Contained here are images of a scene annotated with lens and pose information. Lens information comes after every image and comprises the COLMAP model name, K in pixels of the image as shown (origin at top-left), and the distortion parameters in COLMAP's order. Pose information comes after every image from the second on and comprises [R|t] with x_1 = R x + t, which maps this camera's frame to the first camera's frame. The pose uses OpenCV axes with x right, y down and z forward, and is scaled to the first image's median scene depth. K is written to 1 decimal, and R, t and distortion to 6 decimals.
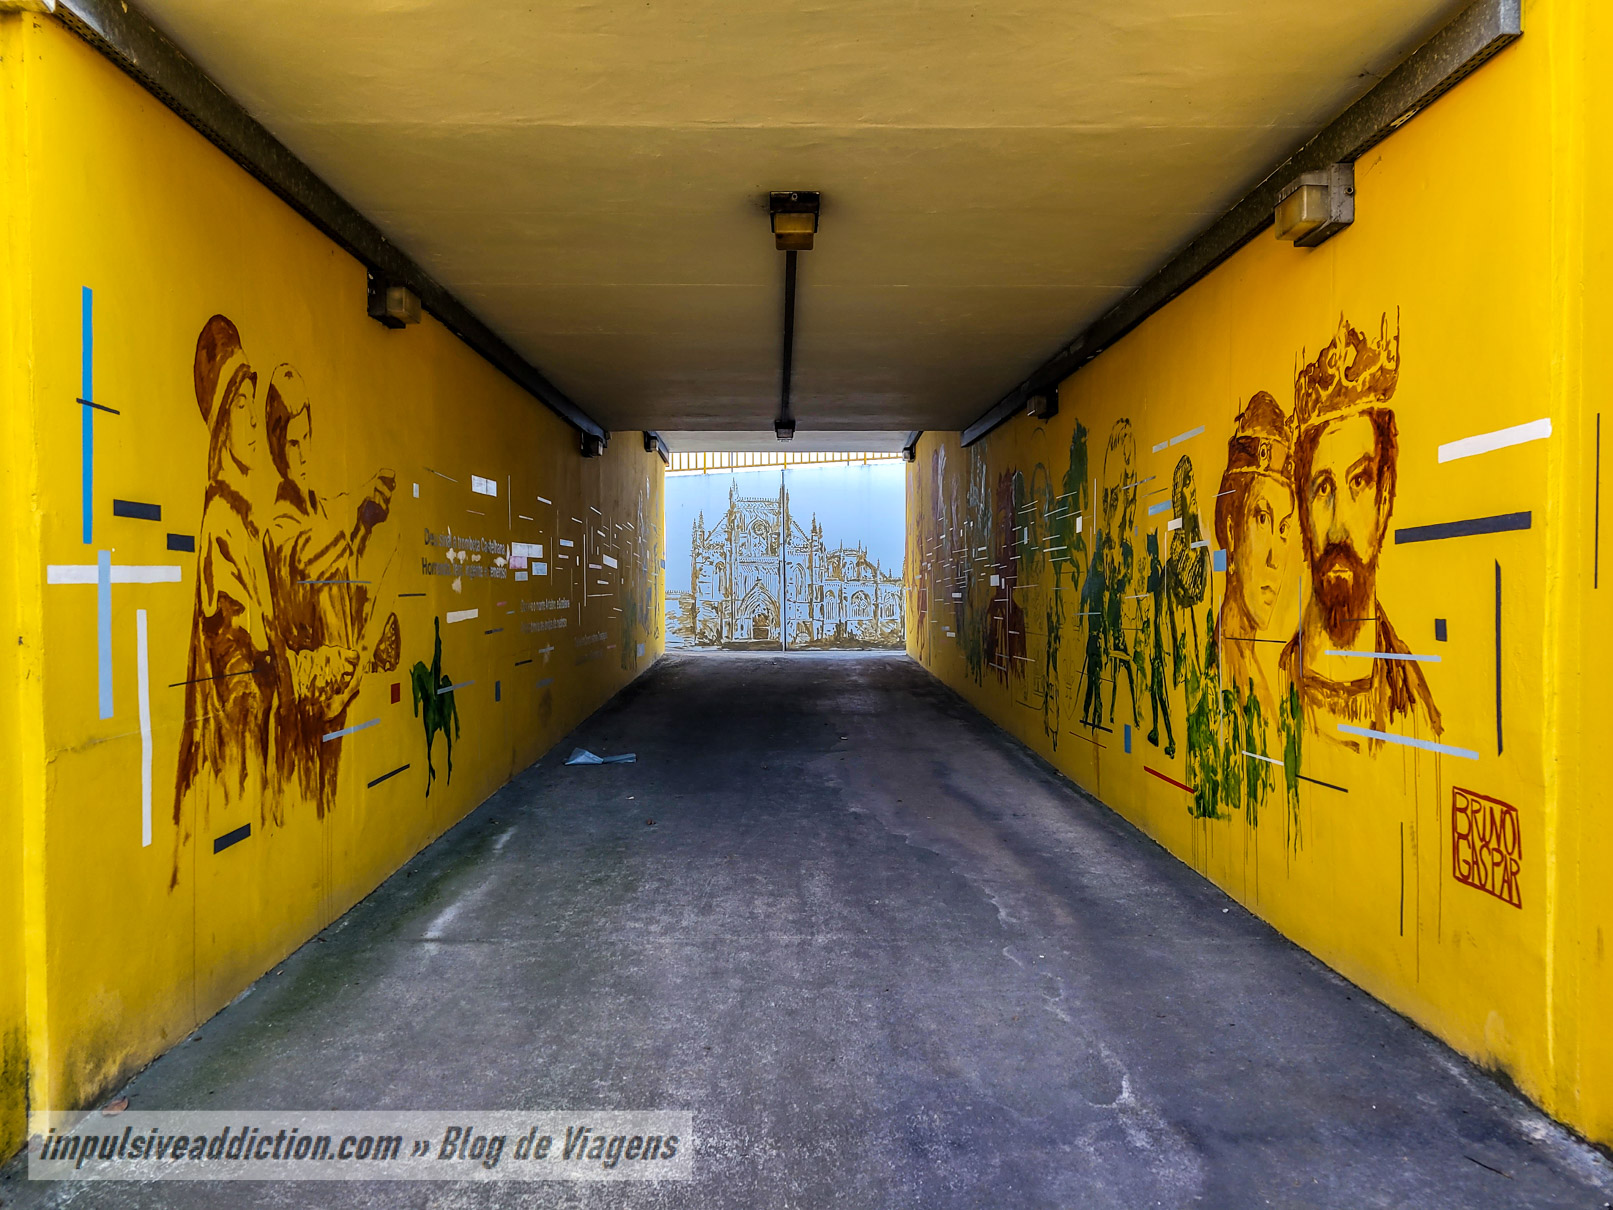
lens RADIAL K [[1209.6, 0, 803.2], [0, 1209.6, 611.8], [0, 0, 1]] dist [0.064568, -0.042463]
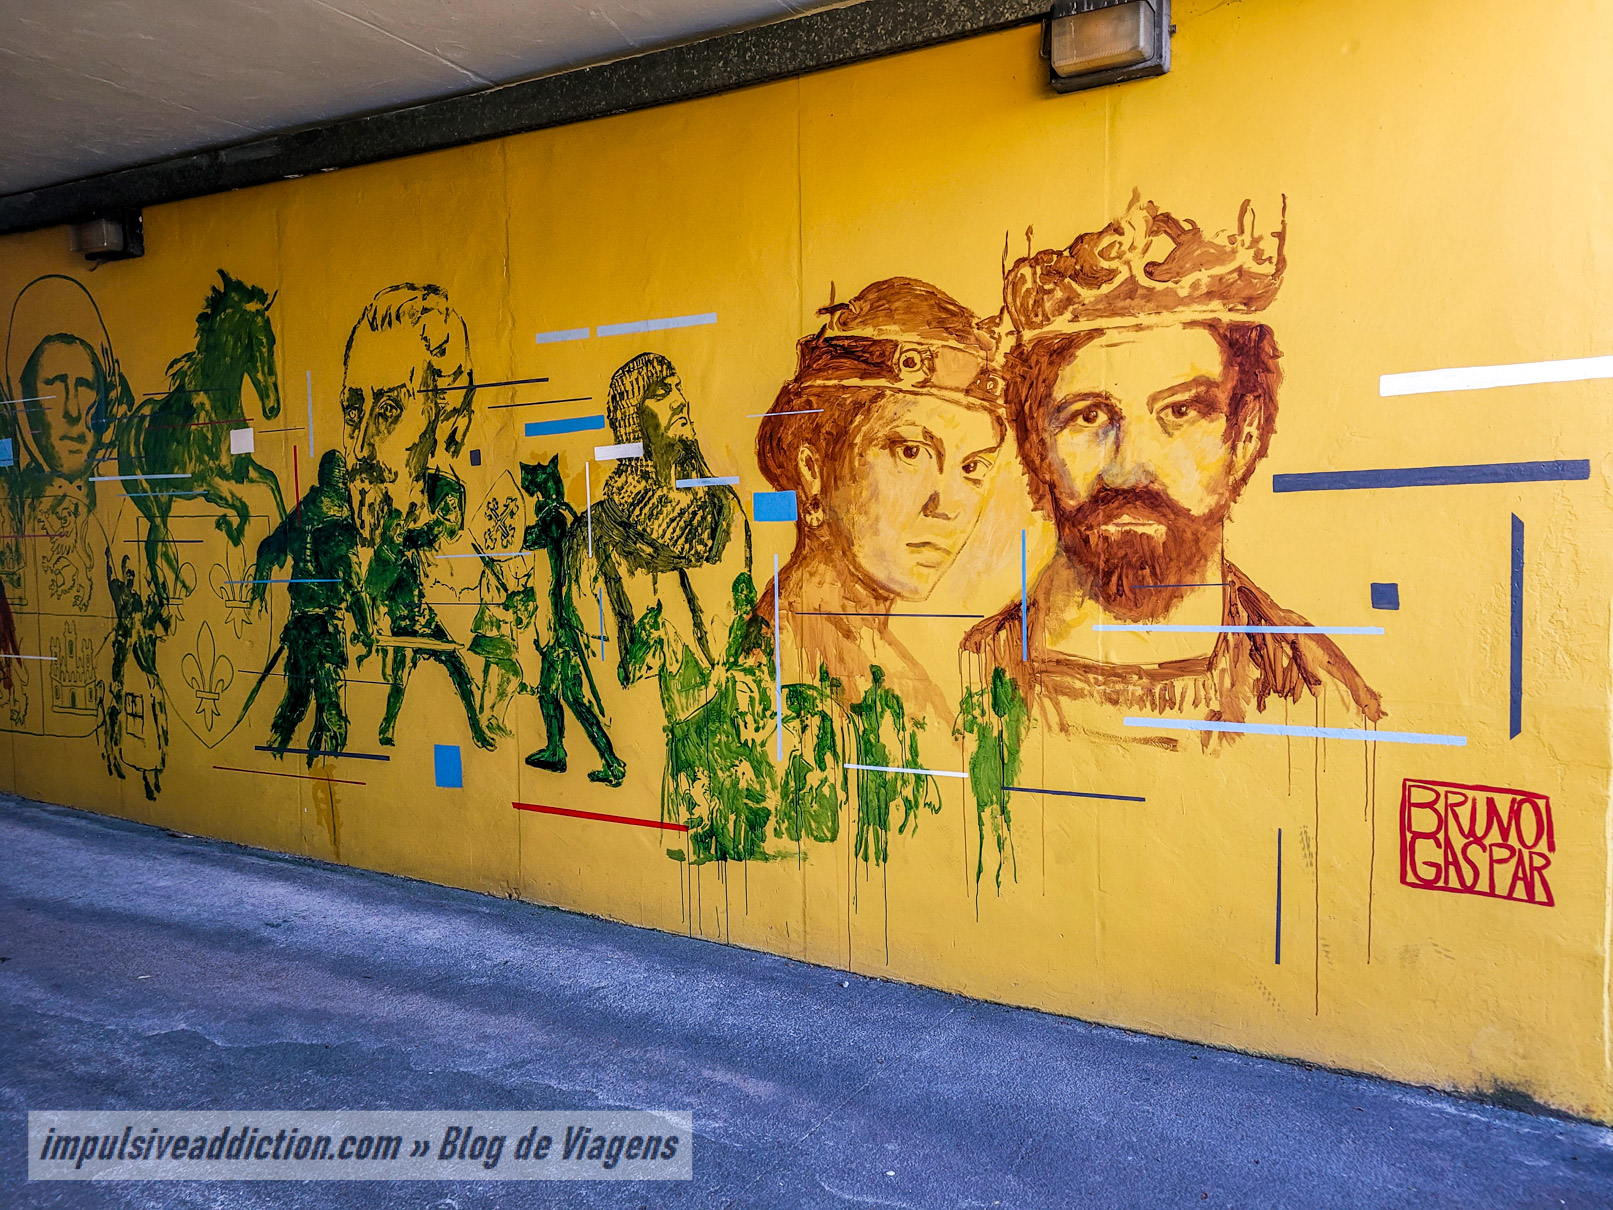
lens RADIAL K [[1209.6, 0, 806.5], [0, 1209.6, 606.2], [0, 0, 1]] dist [0.064568, -0.042463]
pose [[0.494915, -0.050653, 0.867464, -0.312755], [0.016463, 0.998667, 0.048922, -0.020066], [-0.868786, -0.009931, 0.495089, 0.716521]]
